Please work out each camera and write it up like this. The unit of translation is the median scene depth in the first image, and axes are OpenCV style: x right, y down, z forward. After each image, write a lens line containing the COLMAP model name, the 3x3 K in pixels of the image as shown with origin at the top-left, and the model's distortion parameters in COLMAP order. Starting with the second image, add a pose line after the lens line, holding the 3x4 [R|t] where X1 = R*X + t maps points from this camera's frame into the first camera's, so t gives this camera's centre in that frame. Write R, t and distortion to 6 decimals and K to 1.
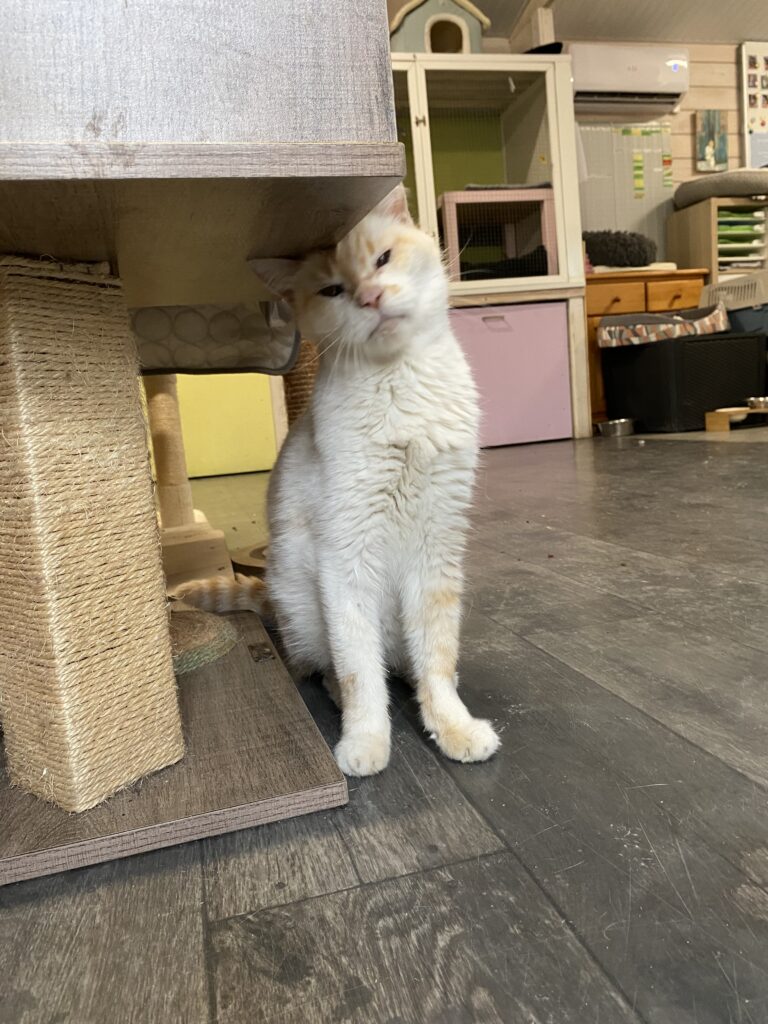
lens RADIAL K [[777.1, 0, 379.1], [0, 777.1, 512.4], [0, 0, 1]] dist [0.012315, -0.006906]
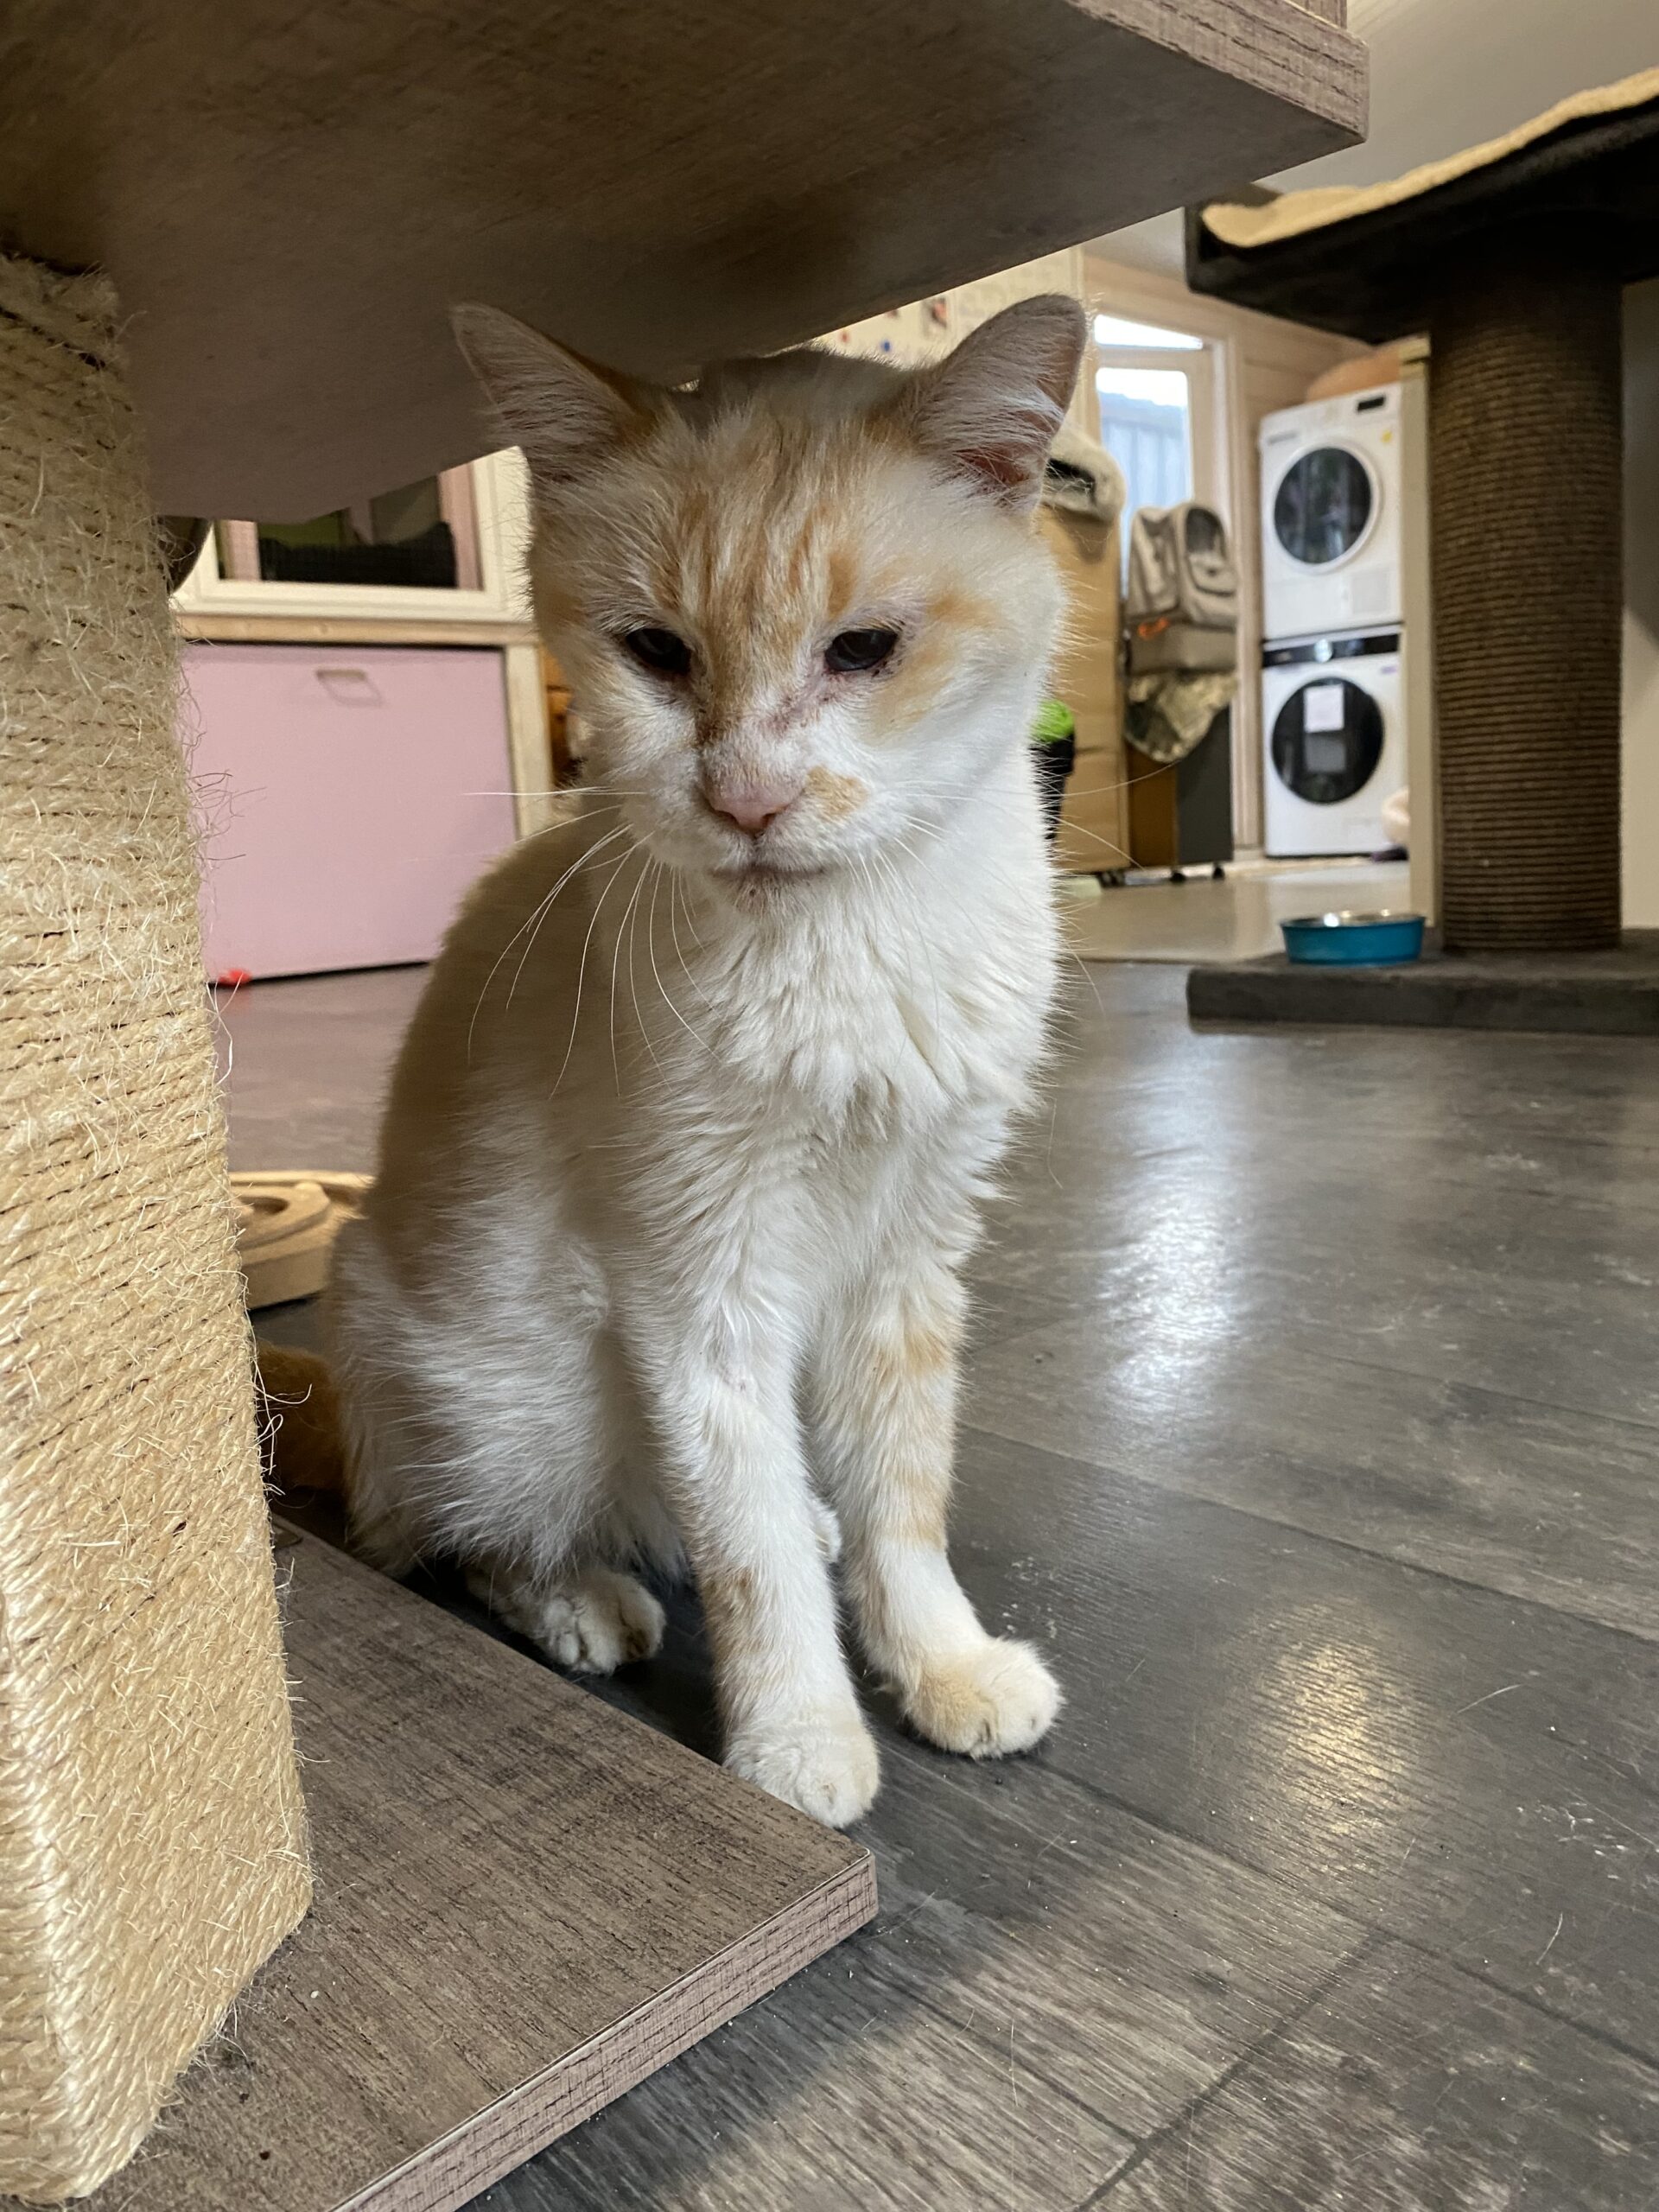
lens RADIAL K [[1678.6, 0, 833.7], [0, 1678.6, 1104.1], [0, 0, 1]] dist [0.012315, -0.006906]
pose [[0.885806, -0.038365, 0.462467, -0.411597], [0.041843, 0.999120, 0.002737, -0.002462], [-0.462165, 0.016927, 0.886632, 0.323013]]
